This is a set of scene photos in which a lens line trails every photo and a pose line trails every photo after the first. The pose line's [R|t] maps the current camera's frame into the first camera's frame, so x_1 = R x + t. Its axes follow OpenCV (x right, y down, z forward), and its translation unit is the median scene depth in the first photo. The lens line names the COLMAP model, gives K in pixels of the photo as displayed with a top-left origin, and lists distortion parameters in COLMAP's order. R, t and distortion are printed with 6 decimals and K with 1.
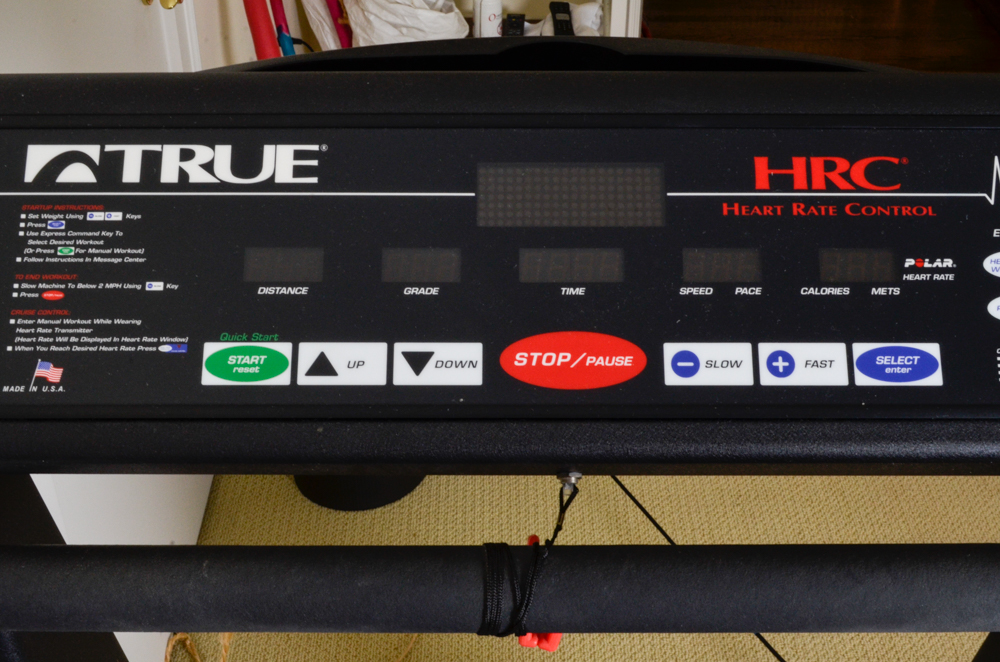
lens RADIAL K [[1508.4, 0, 500.0], [0, 1508.4, 331.0], [0, 0, 1]] dist [-0.063946, -0.051238]
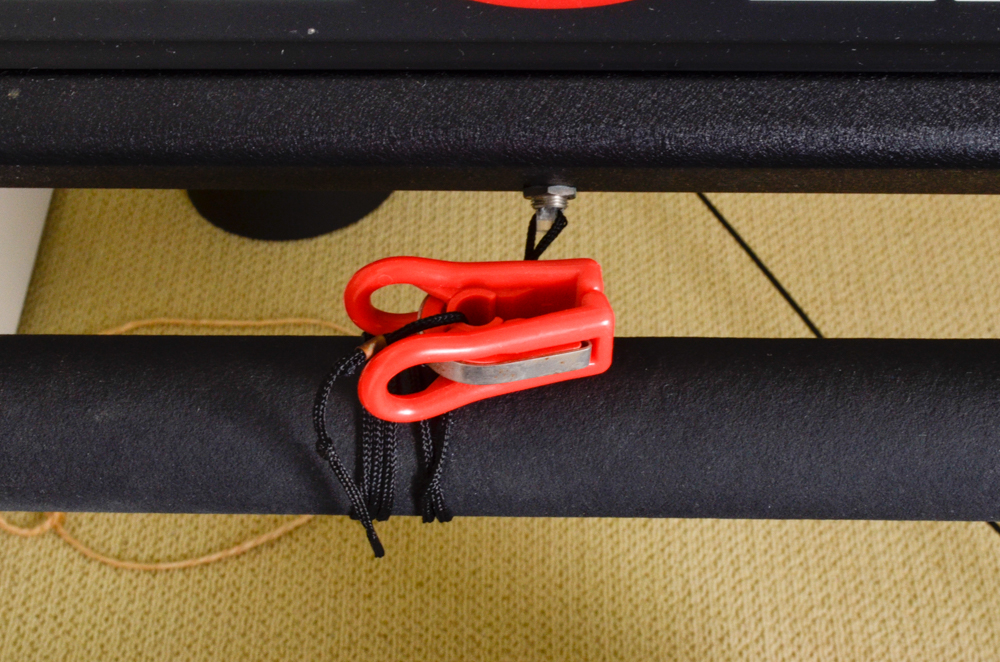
lens RADIAL K [[2175.4, 0, 500.0], [0, 2175.4, 331.0], [0, 0, 1]] dist [-0.012031, -0.081464]
pose [[0.999519, 0.006565, -0.030309, 0.054504], [-0.001528, 0.986577, 0.163292, 0.027200], [0.030974, -0.163167, 0.986112, 0.317531]]
